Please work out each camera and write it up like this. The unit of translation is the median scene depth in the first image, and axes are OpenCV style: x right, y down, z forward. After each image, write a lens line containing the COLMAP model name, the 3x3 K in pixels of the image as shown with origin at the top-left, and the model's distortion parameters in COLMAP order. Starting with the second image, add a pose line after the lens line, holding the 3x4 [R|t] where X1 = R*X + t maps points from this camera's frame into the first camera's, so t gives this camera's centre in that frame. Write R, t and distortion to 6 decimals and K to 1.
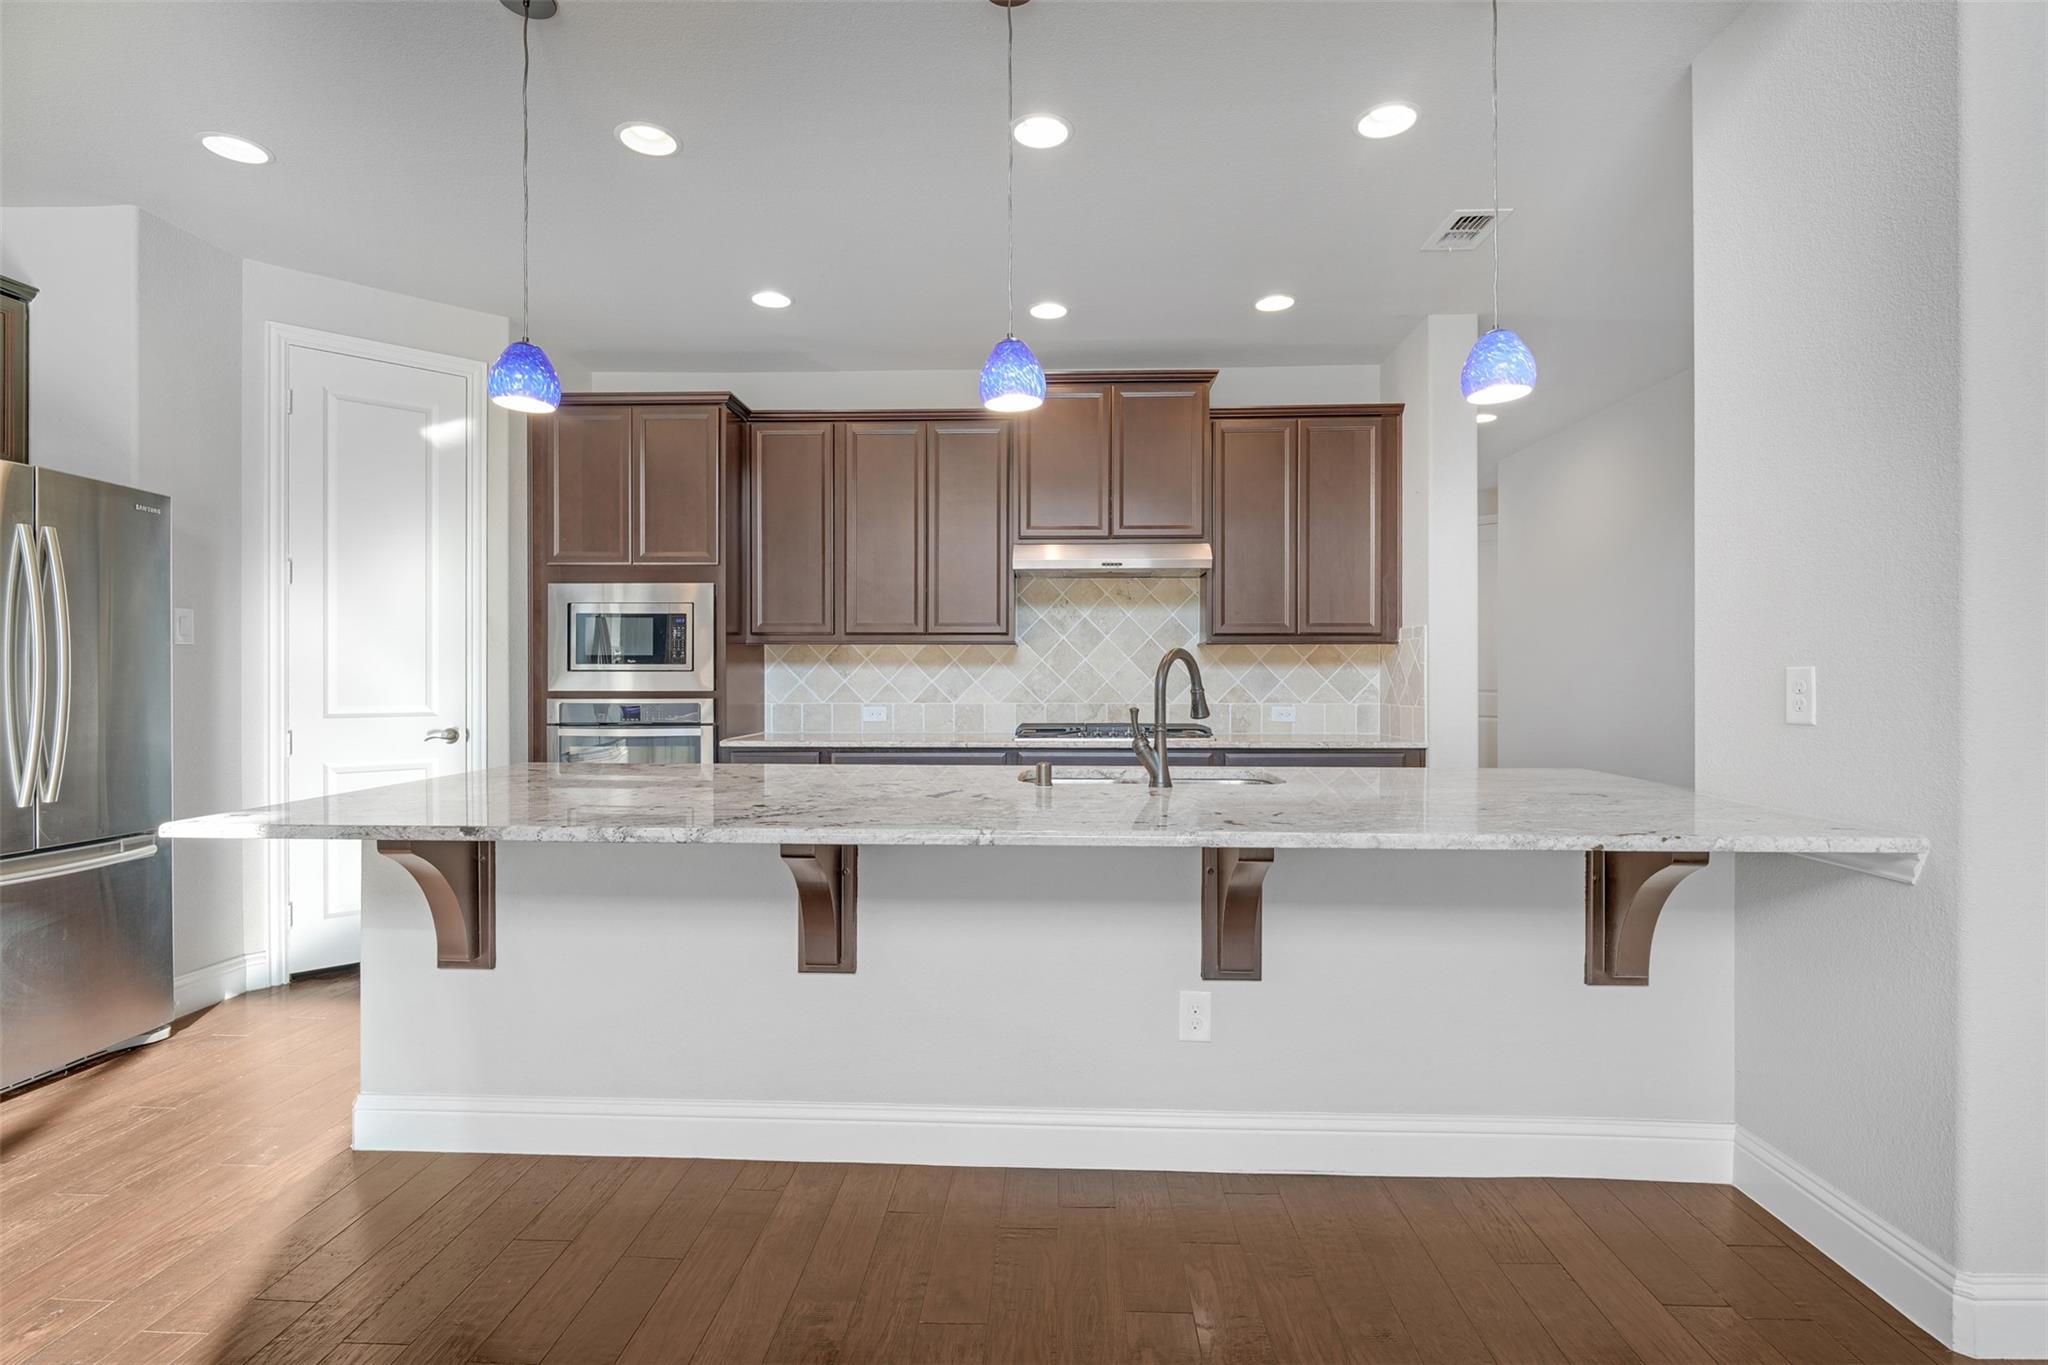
lens RADIAL K [[949.7, 0, 1017.0], [0, 949.7, 687.8], [0, 0, 1]] dist [-0.012082, -0.001686]
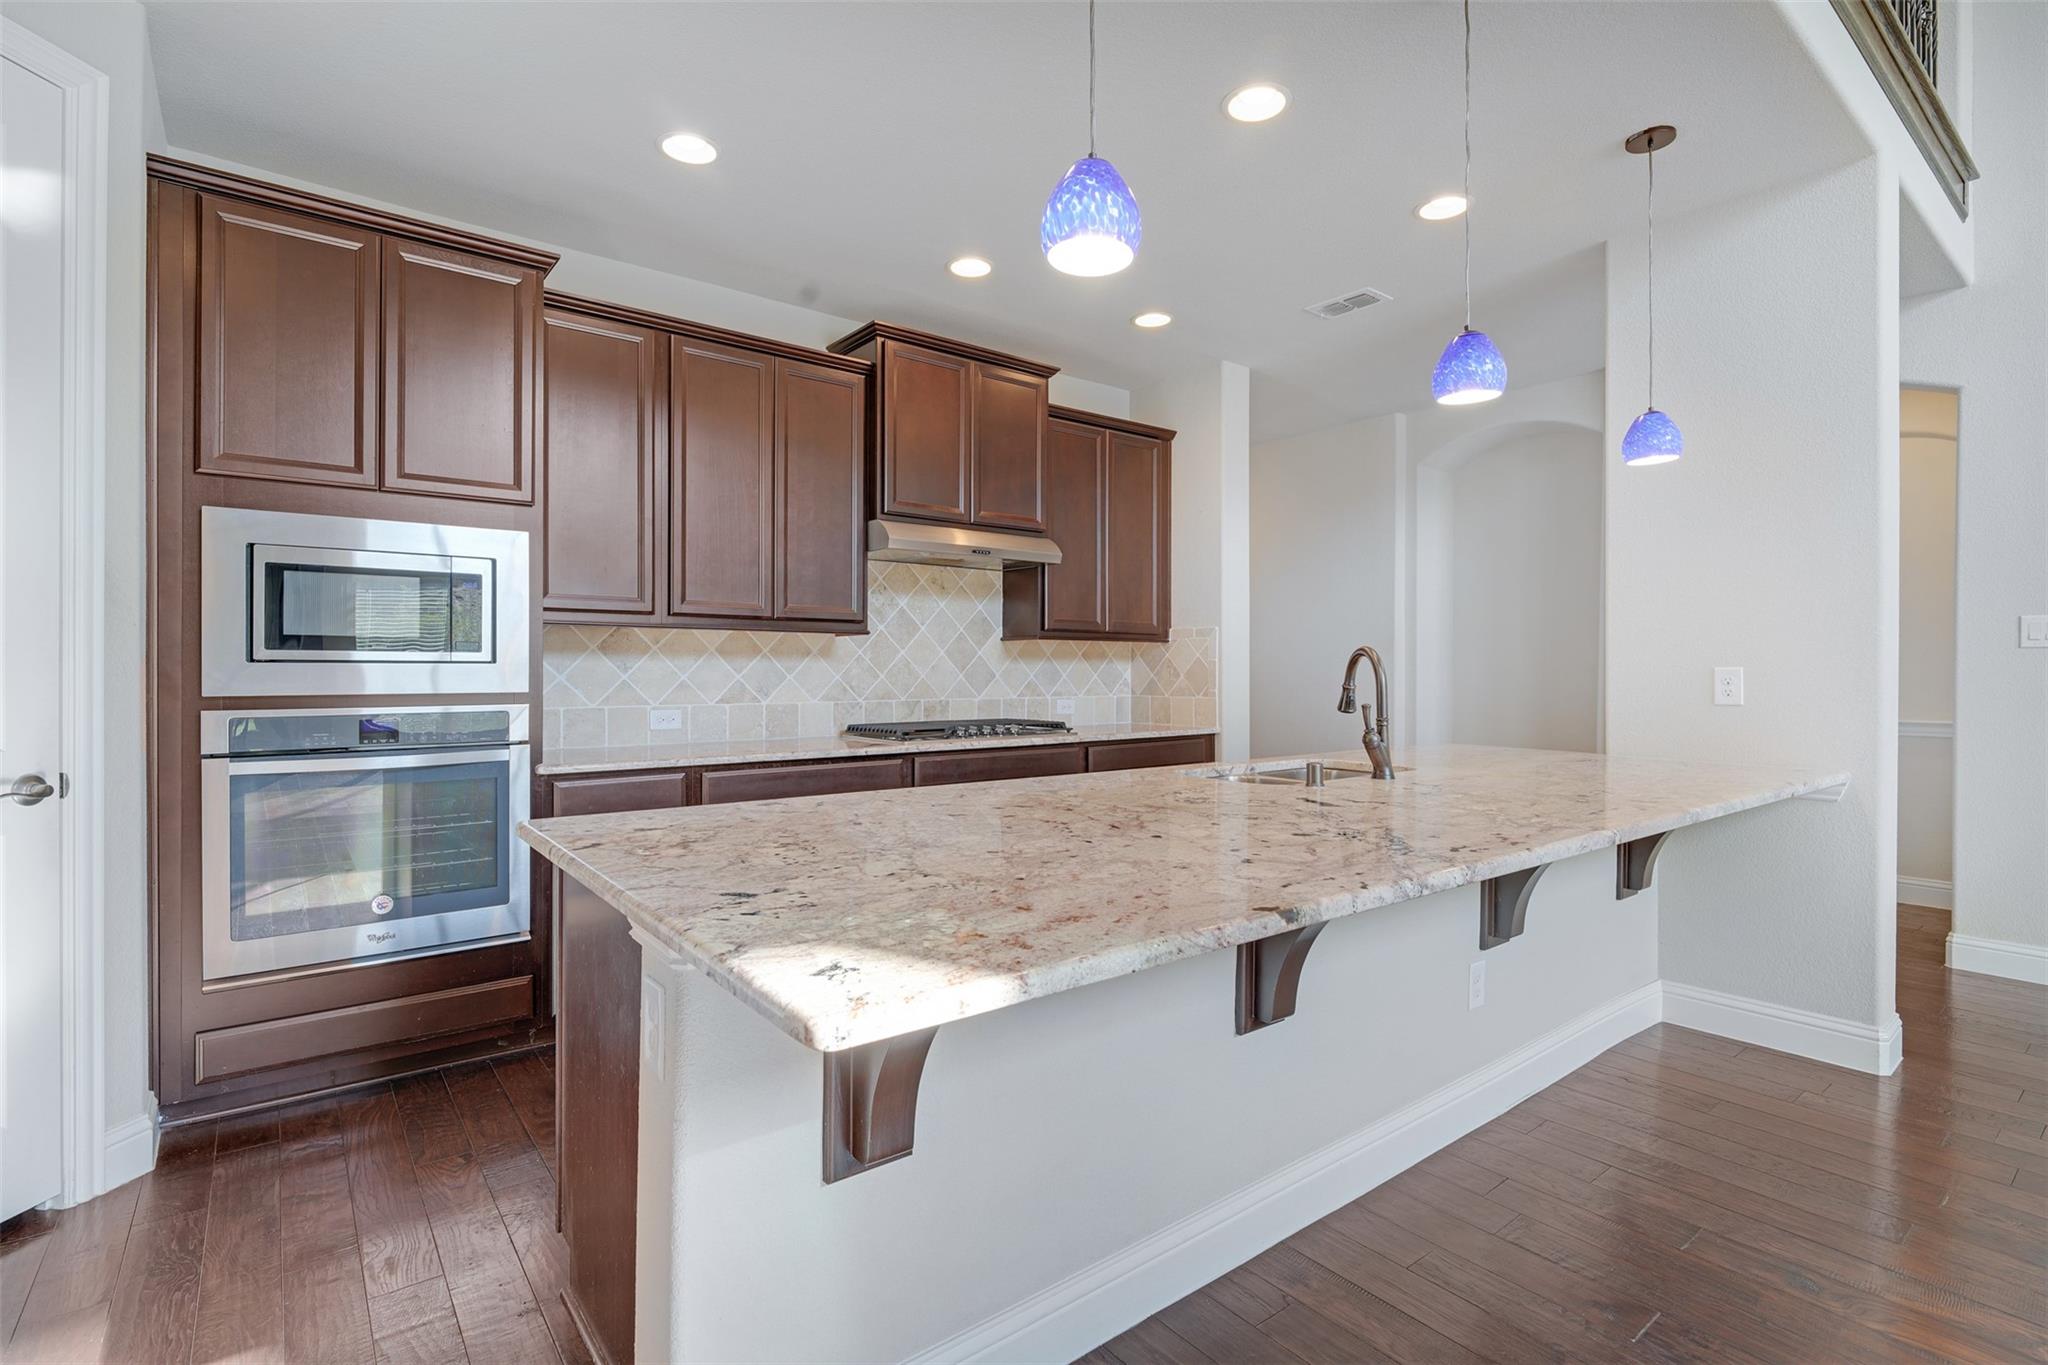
lens RADIAL K [[949.7, 0, 1014.9], [0, 949.7, 671.3], [0, 0, 1]] dist [-0.012082, -0.001686]
pose [[0.768327, 0.000372, 0.640057, -0.482644], [0.005077, 0.999965, -0.006677, -0.005590], [-0.640037, 0.008380, 0.768298, 0.262373]]
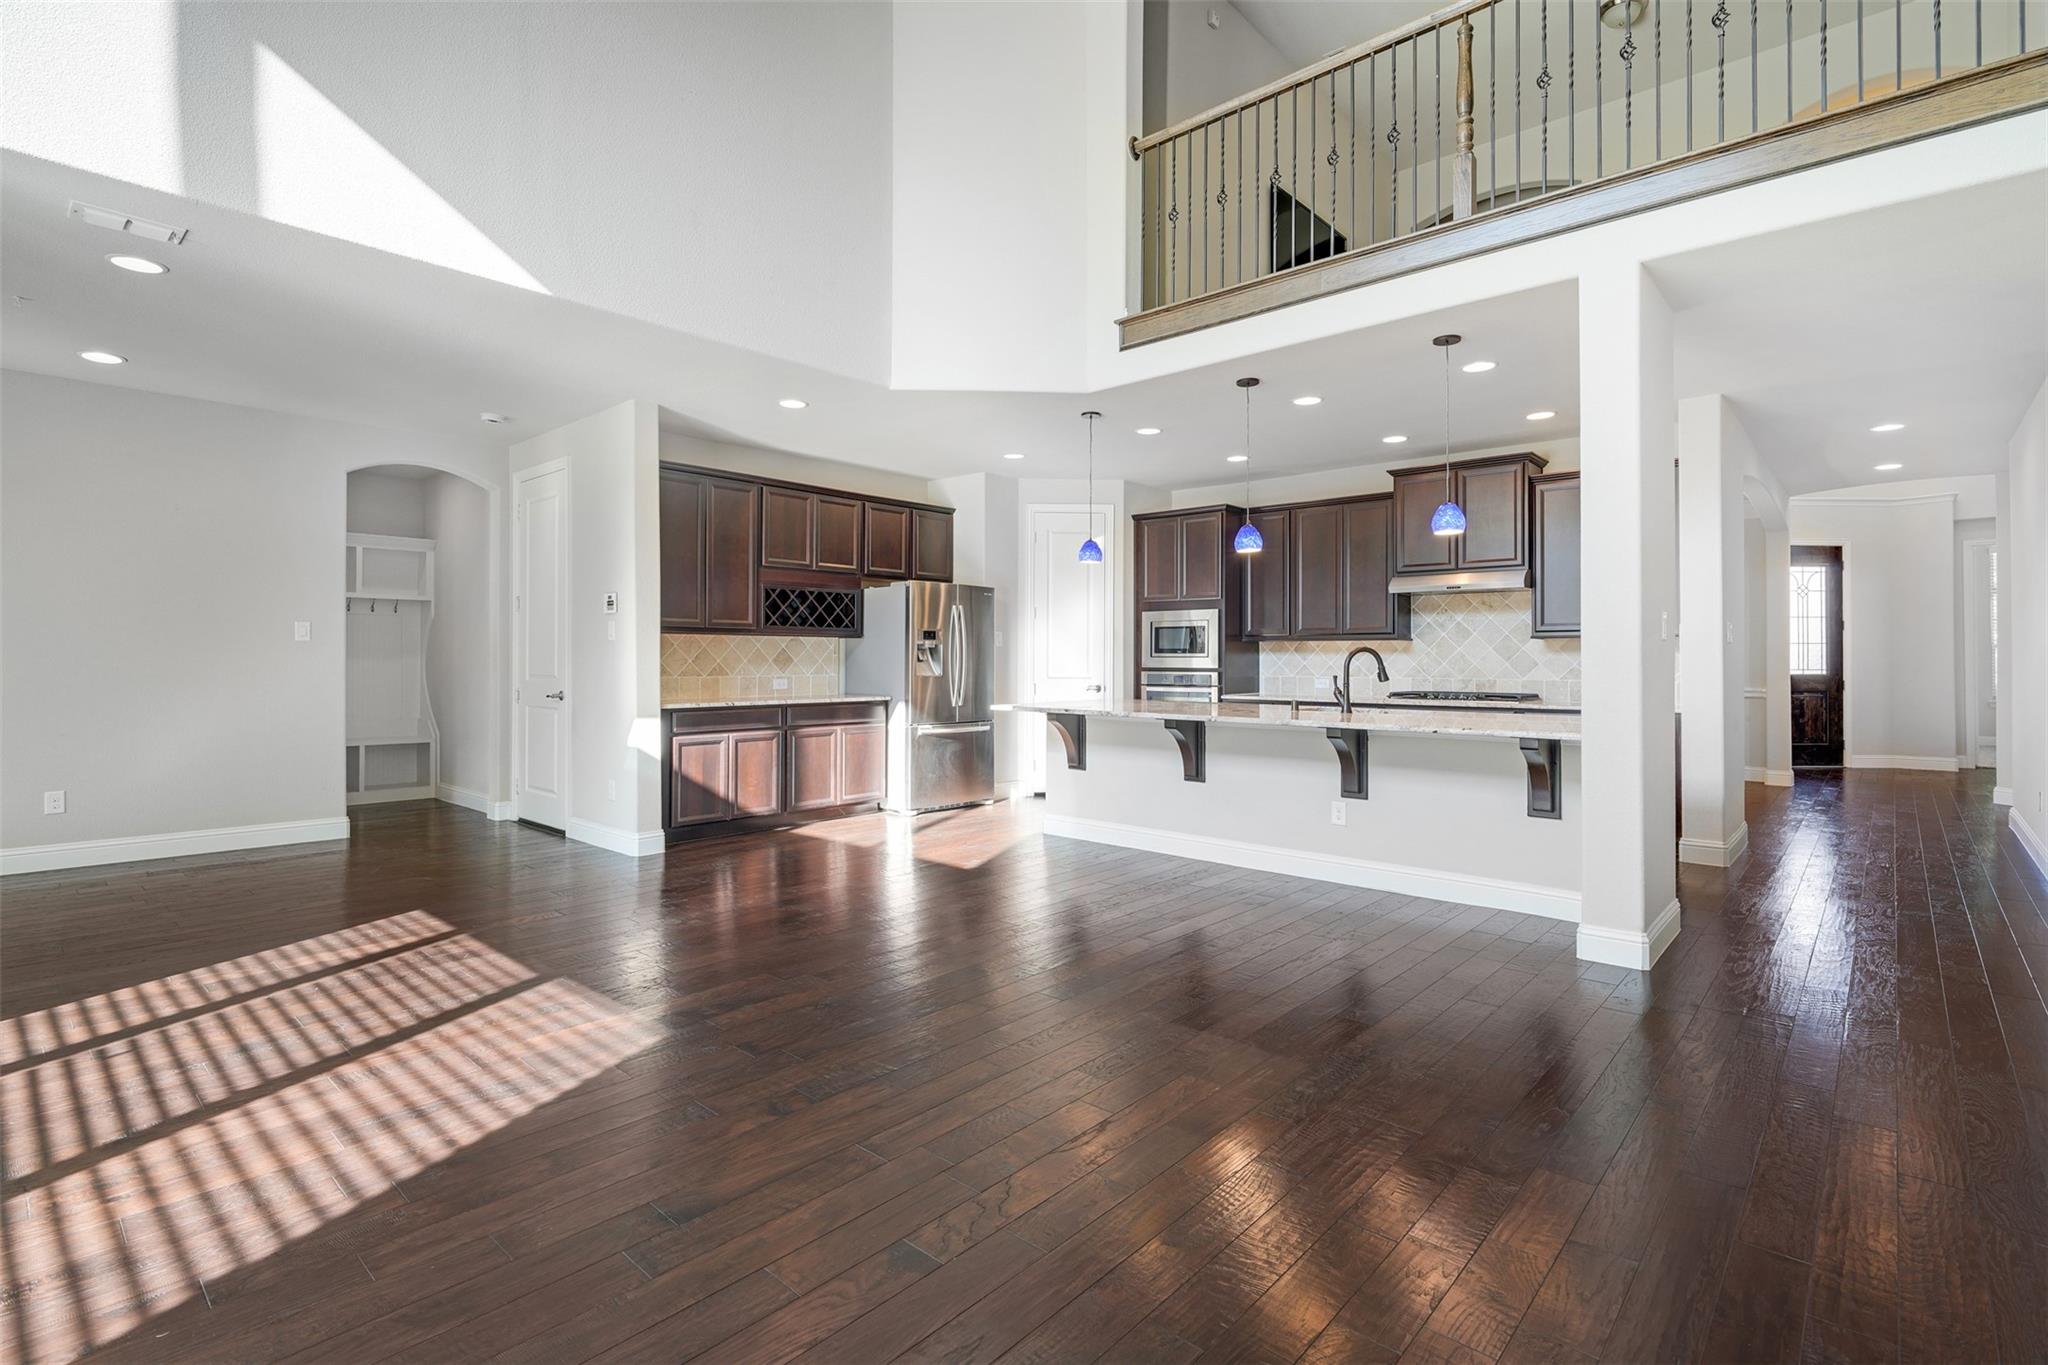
lens RADIAL K [[949.7, 0, 1012.6], [0, 949.7, 666.3], [0, 0, 1]] dist [-0.012082, -0.001686]
pose [[0.755254, 0.005732, -0.655407, 0.579644], [-0.009265, 0.999955, -0.001931, 0.007379], [0.655366, 0.007531, 0.755274, -0.641706]]
